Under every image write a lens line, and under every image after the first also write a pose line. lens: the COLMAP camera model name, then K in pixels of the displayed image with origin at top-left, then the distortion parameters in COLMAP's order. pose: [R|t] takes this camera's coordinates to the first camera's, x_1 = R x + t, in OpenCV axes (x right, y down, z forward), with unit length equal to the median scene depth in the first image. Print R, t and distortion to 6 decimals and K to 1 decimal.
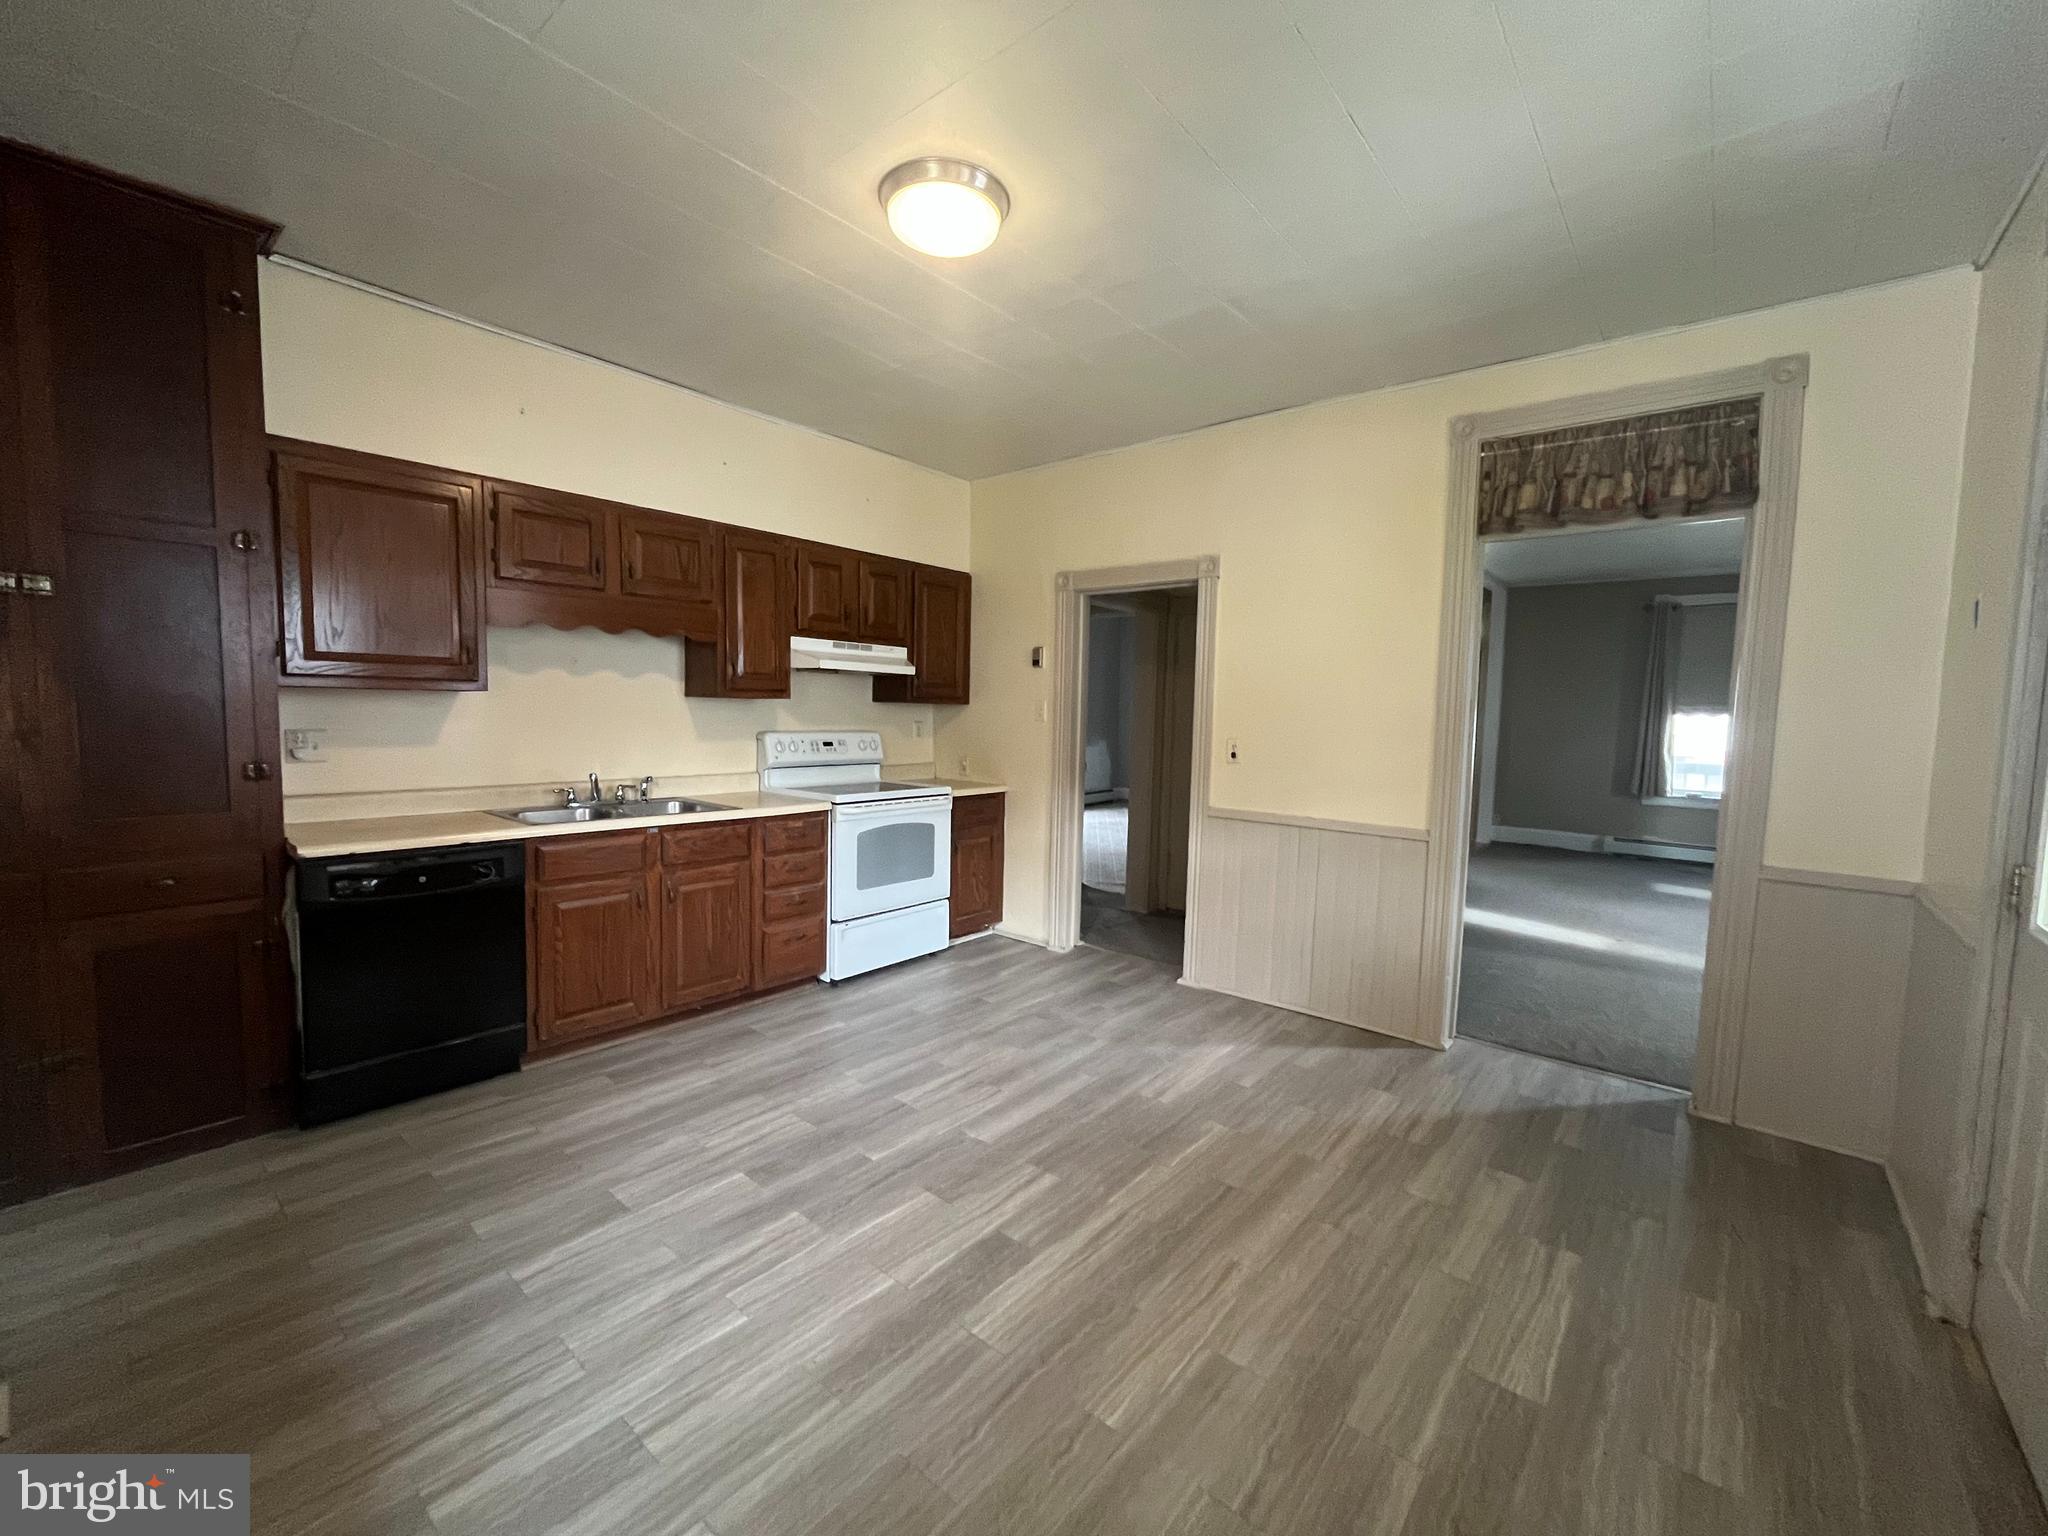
lens RADIAL K [[834.4, 0, 1022.1], [0, 834.4, 766.9], [0, 0, 1]] dist [-0.001498, 0.000037]
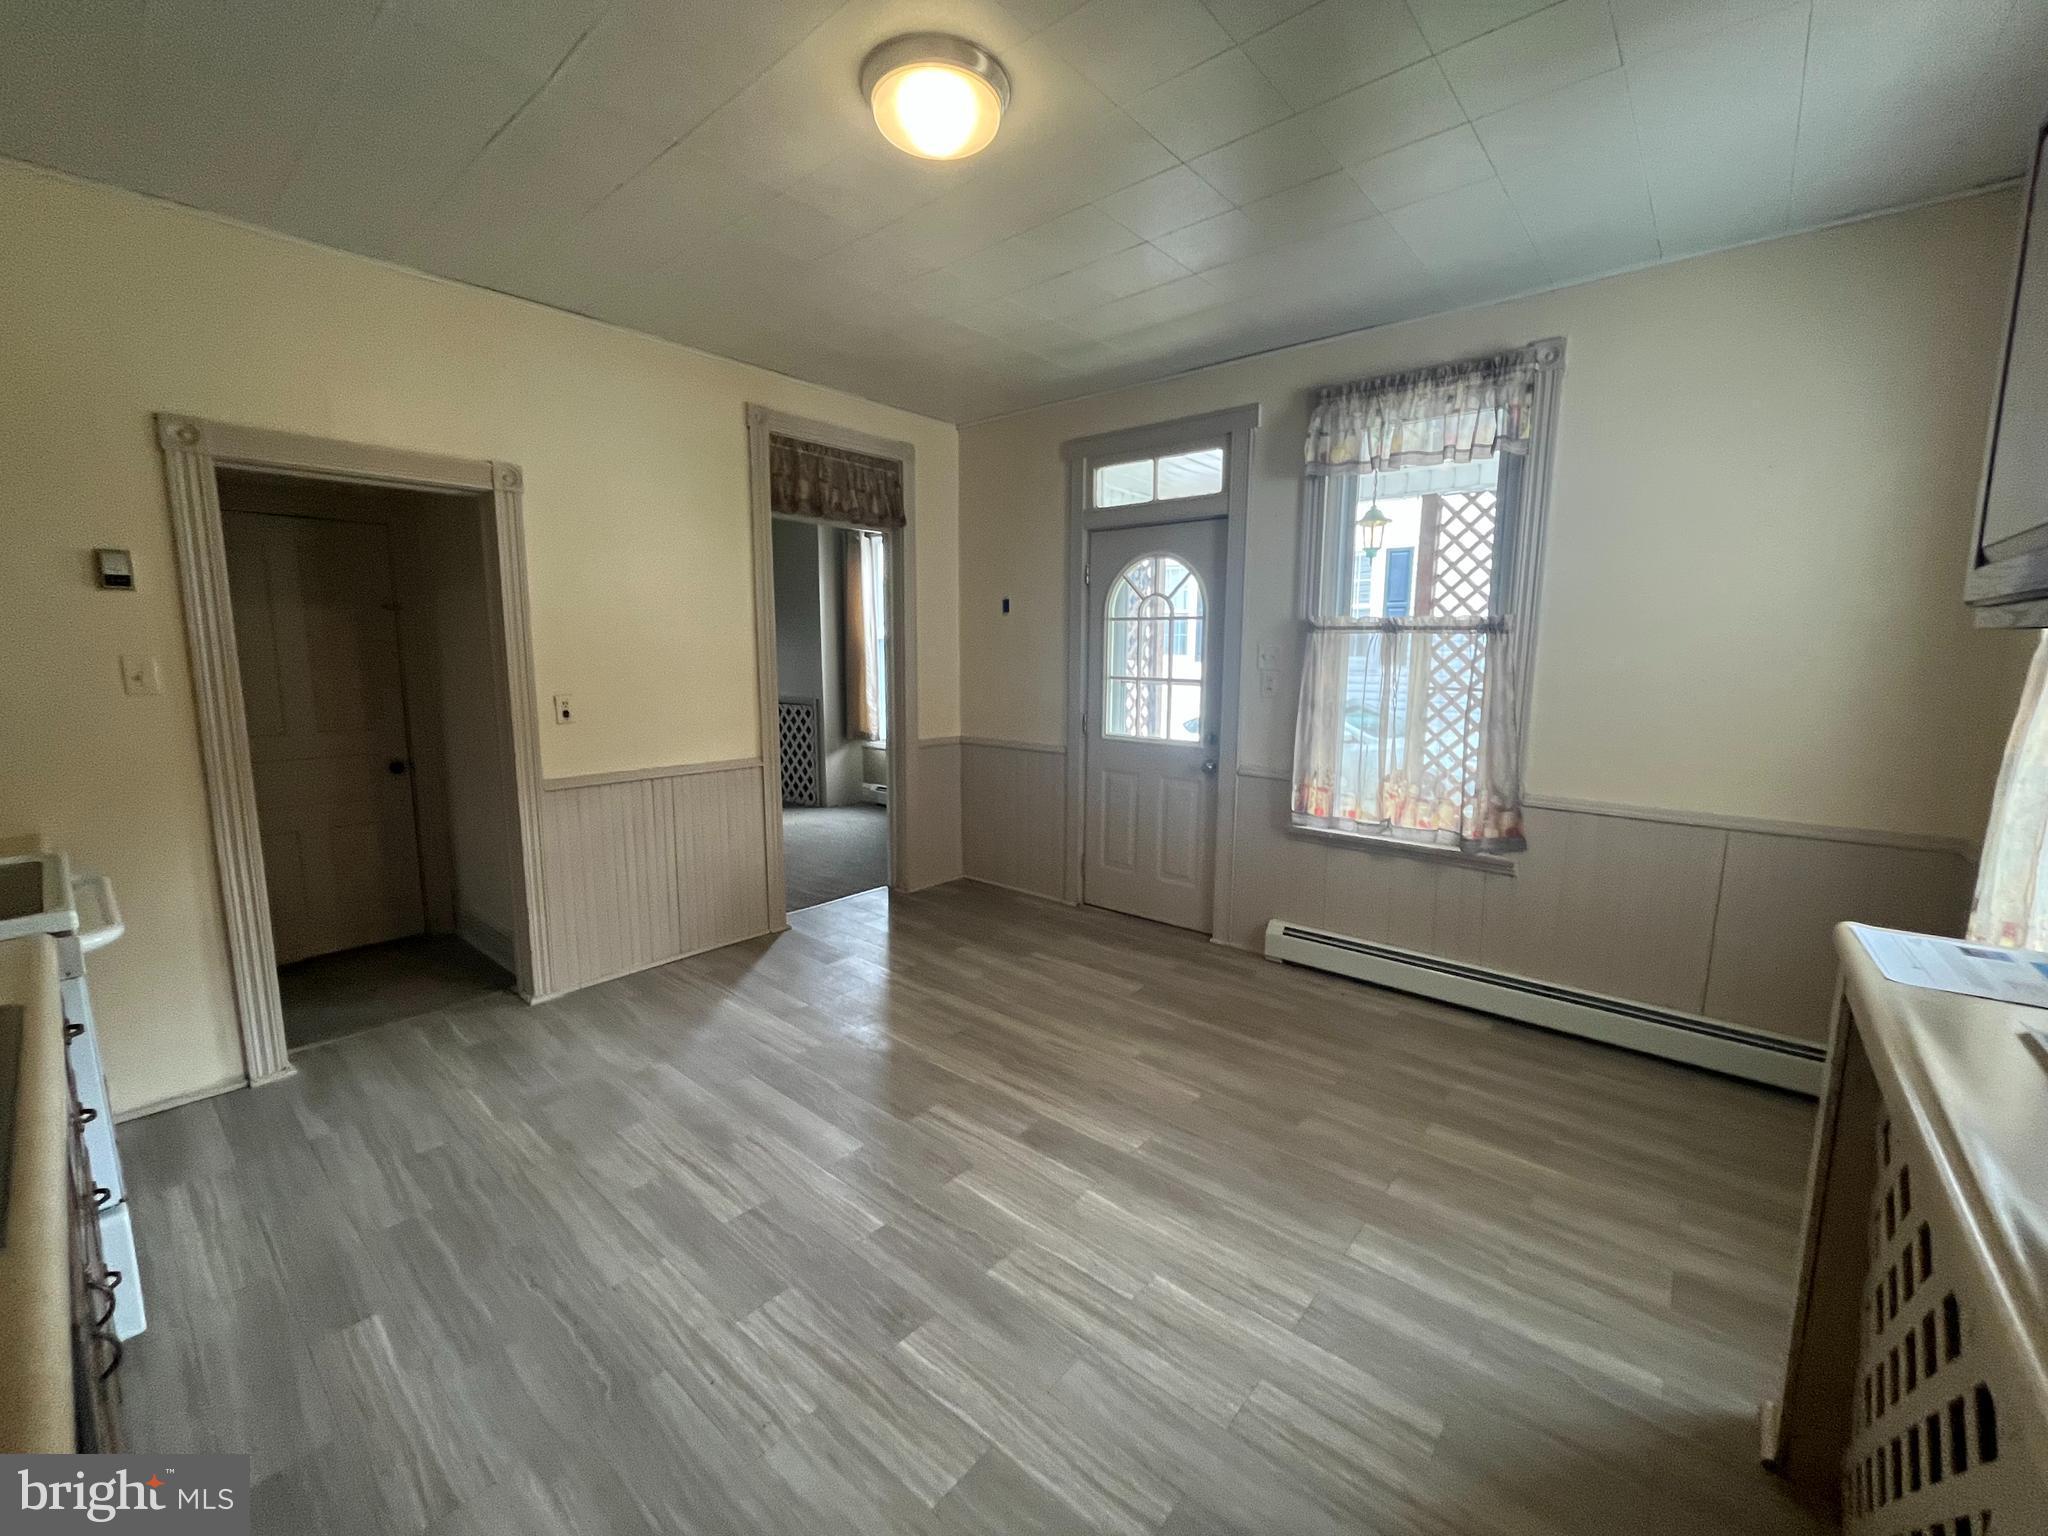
lens RADIAL K [[834.4, 0, 1021.2], [0, 834.4, 768.8], [0, 0, 1]] dist [-0.001498, 0.000037]
pose [[0.007838, -0.163063, 0.986584, -0.794971], [0.073026, 0.984074, 0.162068, -0.085029], [-0.997299, 0.070776, 0.019621, 0.704895]]
